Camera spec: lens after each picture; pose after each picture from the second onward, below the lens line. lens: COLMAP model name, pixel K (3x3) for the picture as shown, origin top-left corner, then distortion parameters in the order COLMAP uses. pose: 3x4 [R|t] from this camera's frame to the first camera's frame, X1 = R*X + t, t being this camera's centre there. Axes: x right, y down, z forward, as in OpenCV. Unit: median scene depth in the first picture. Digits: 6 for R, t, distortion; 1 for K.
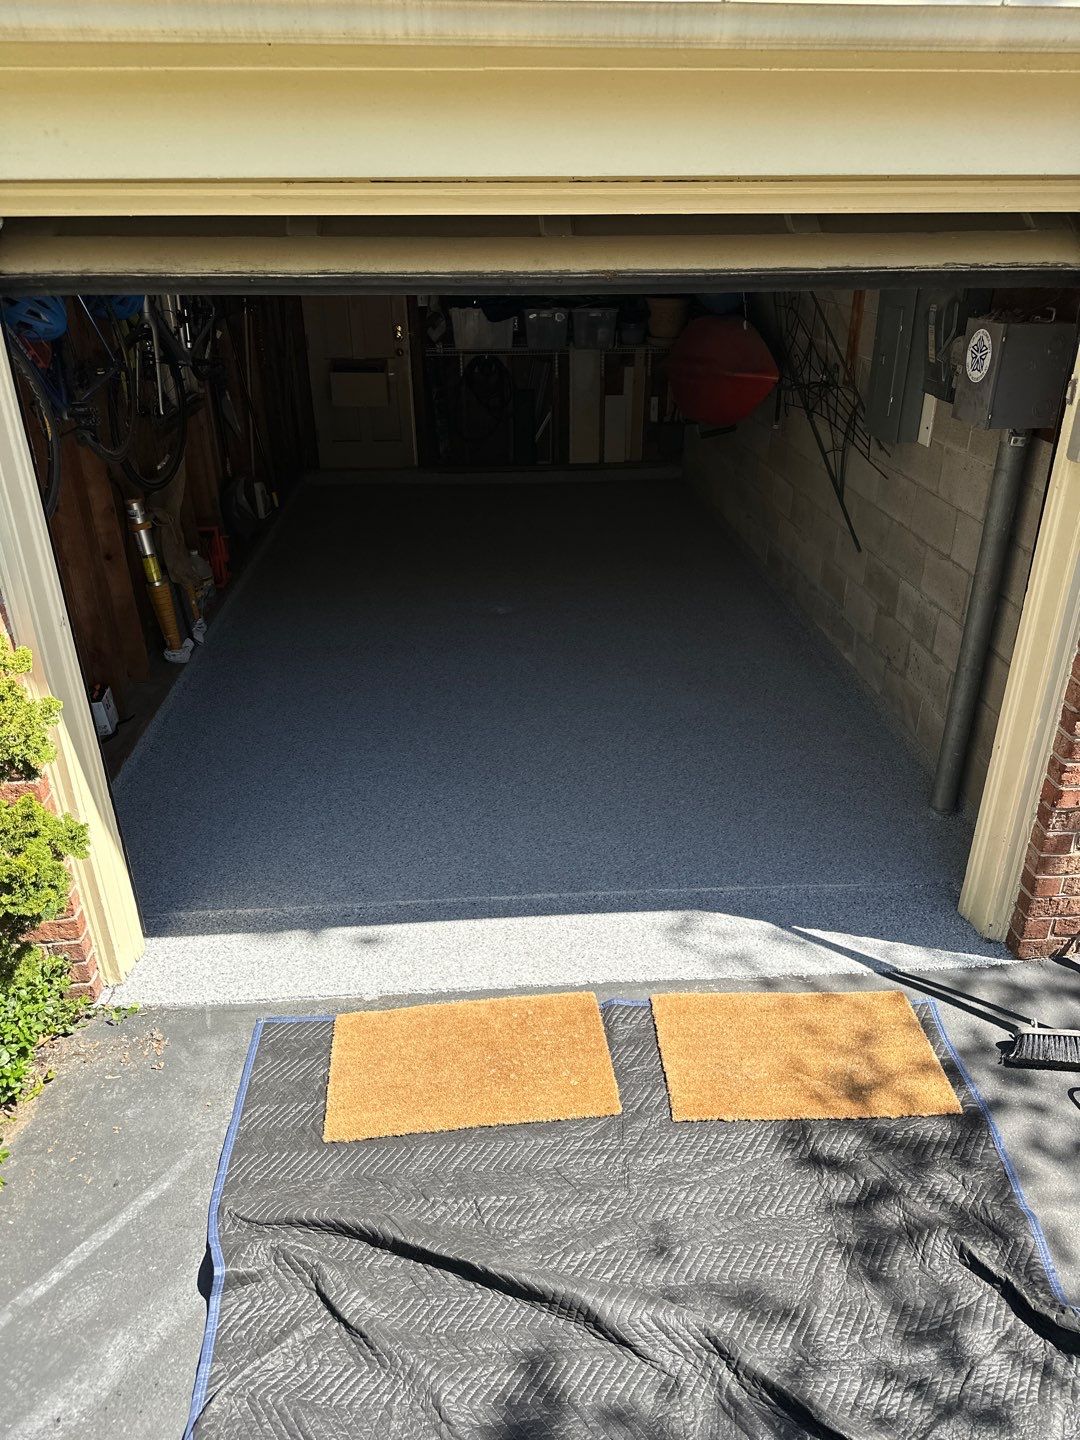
lens RADIAL K [[1003.8, 0, 543.6], [0, 1003.8, 720.6], [0, 0, 1]] dist [0.181083, -0.407065]
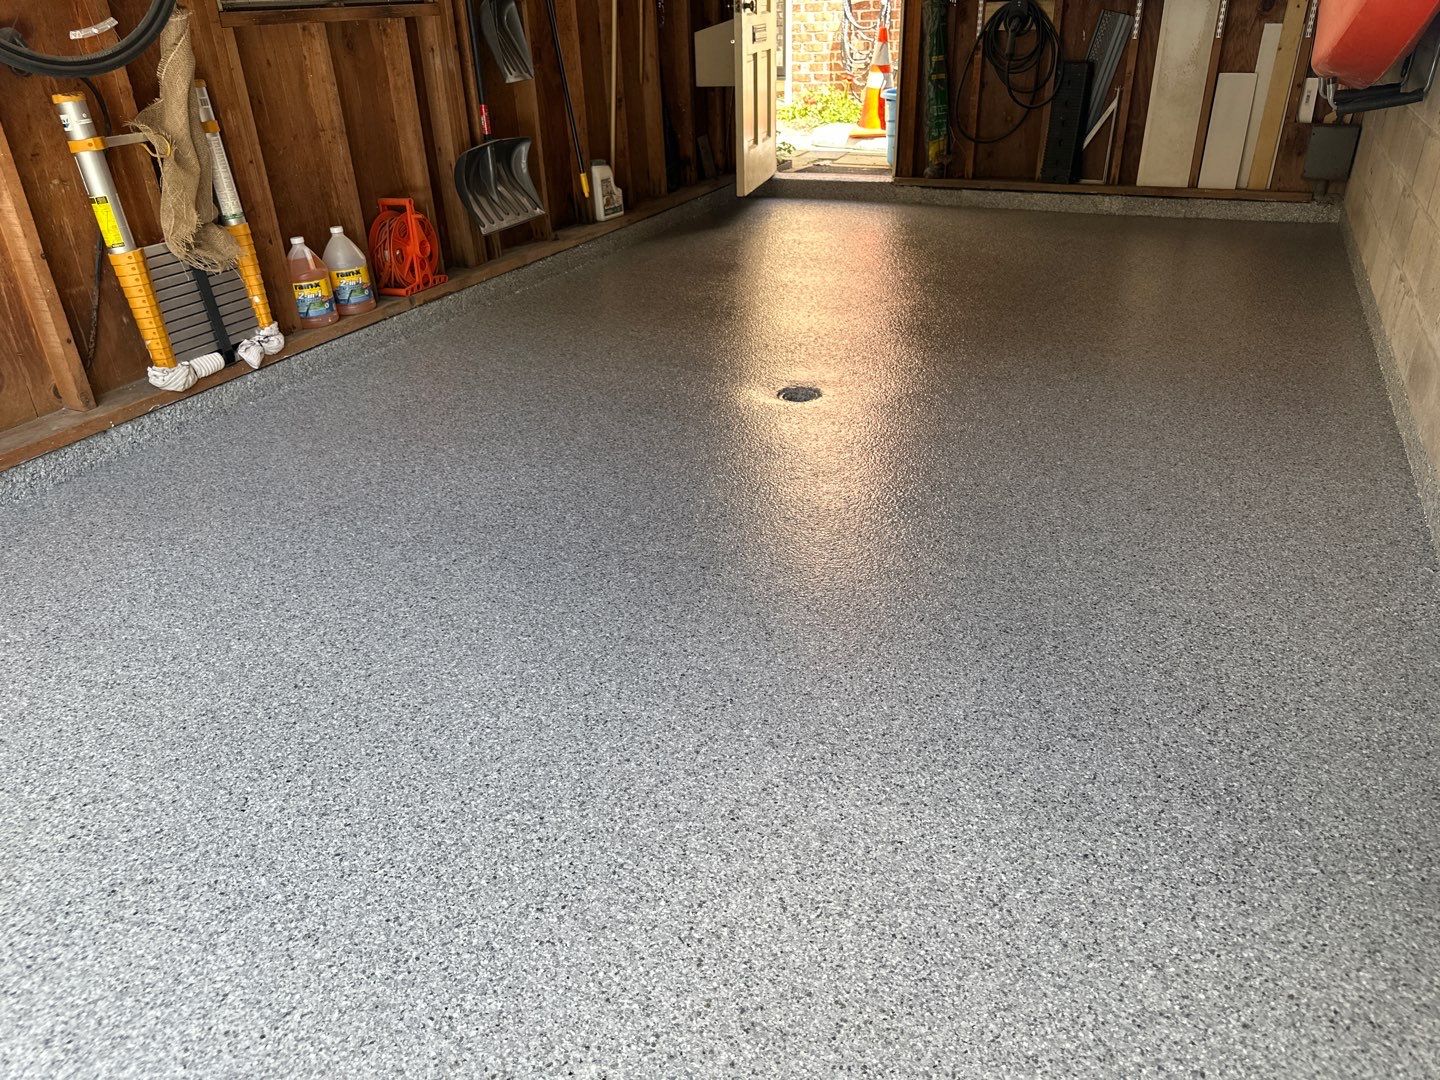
lens RADIAL K [[1021.4, 0, 720.0], [0, 1021.4, 540.0], [0, 0, 1]] dist [0.022431, -0.025783]
pose [[0.874960, 0.210264, -0.436159, 0.190923], [-0.193840, 0.977565, 0.082413, -0.073283], [0.443702, 0.012437, 0.896088, 0.528444]]
